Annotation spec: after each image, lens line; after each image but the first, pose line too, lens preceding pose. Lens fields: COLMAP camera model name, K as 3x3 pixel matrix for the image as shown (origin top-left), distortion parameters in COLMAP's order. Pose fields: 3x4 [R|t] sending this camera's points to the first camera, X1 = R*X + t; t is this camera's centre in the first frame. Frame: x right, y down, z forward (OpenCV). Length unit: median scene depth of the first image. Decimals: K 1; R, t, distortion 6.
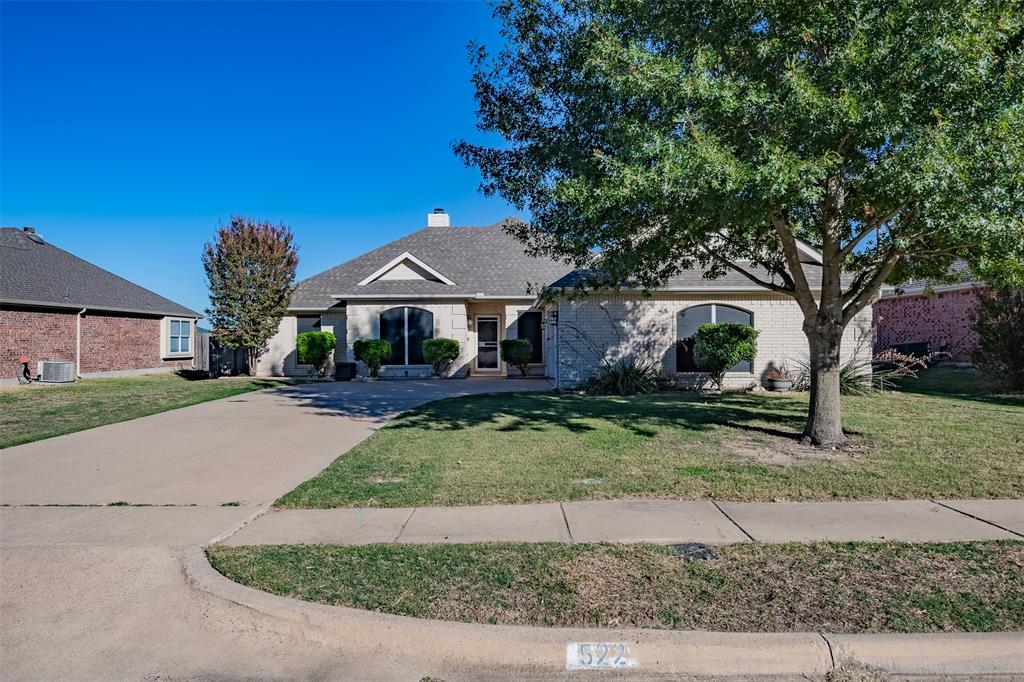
lens RADIAL K [[629.1, 0, 516.4], [0, 629.1, 335.9], [0, 0, 1]] dist [0.010601, -0.008621]
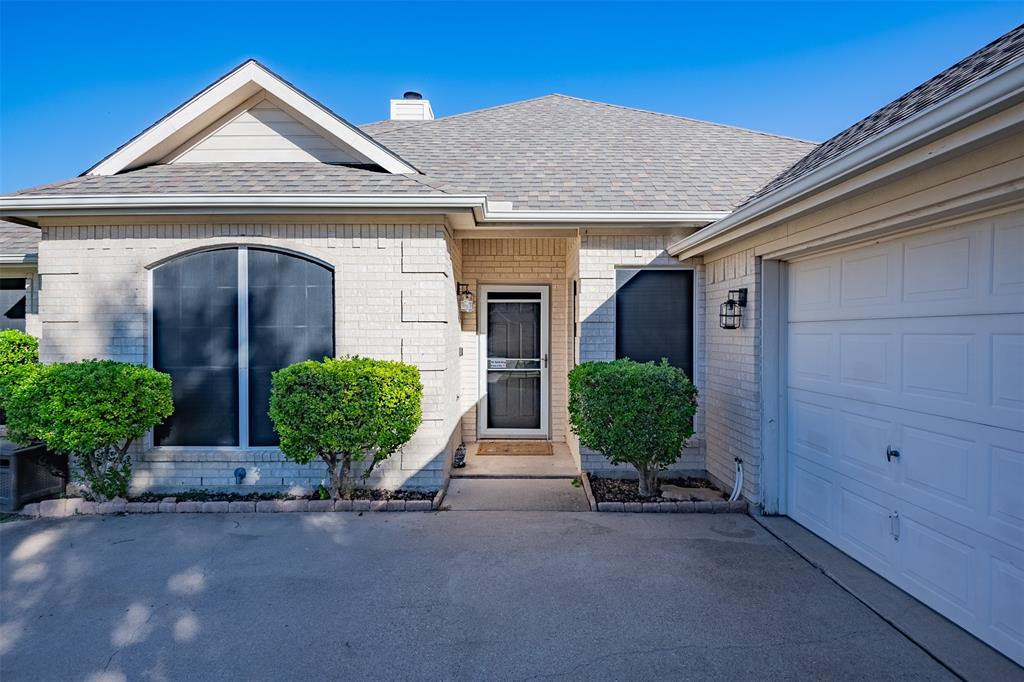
lens RADIAL K [[506.3, 0, 509.0], [0, 506.3, 336.3], [0, 0, 1]] dist [-0.009012, -0.001480]
pose [[0.999886, 0.003435, -0.014733, -0.067534], [-0.003109, 0.999752, 0.022051, -0.015447], [0.014805, -0.022003, 0.999648, 1.075781]]
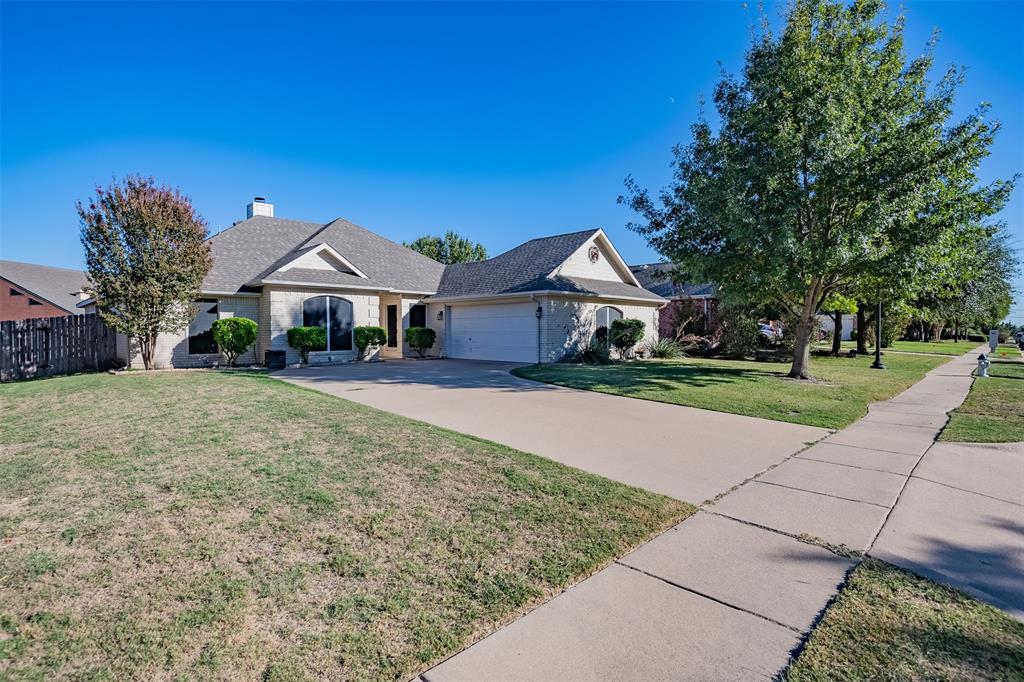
lens RADIAL K [[506.3, 0, 510.2], [0, 506.3, 337.0], [0, 0, 1]] dist [-0.009012, -0.001480]
pose [[0.709381, -0.007924, 0.704780, -0.773229], [-0.009673, 0.999733, 0.020976, 0.001721], [-0.704758, -0.021697, 0.709115, 0.264153]]
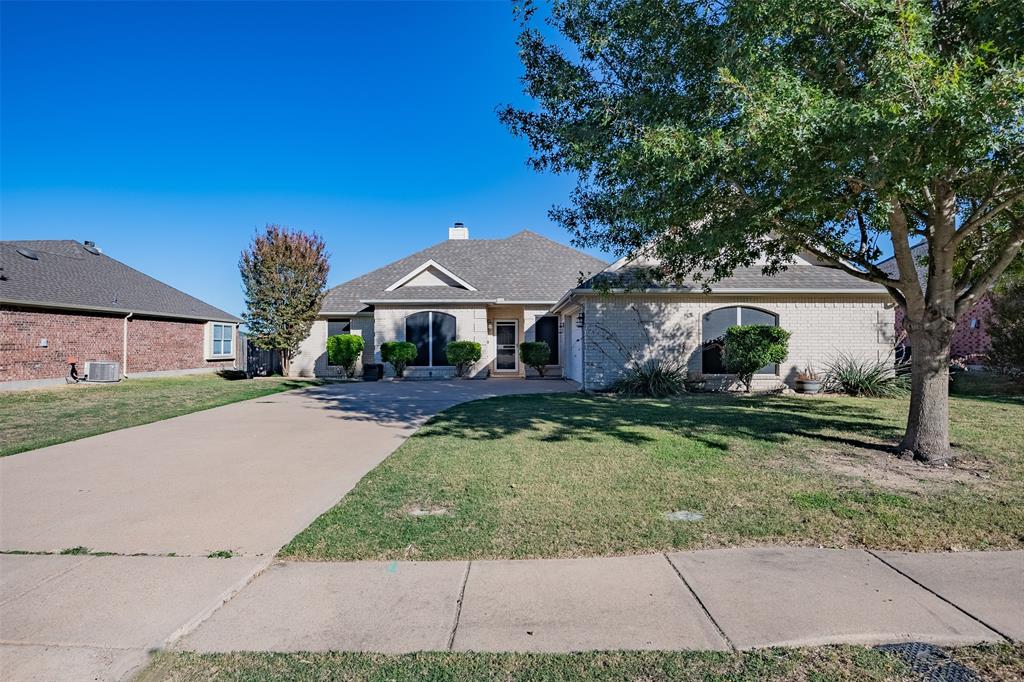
lens RADIAL K [[531.0, 0, 514.2], [0, 531.0, 349.5], [0, 0, 1]] dist [-0.003609, -0.009758]
pose [[0.999984, 0.002109, -0.005160, -0.041388], [-0.002033, 0.999892, 0.014527, 0.006491], [0.005190, -0.014517, 0.999881, 0.150590]]
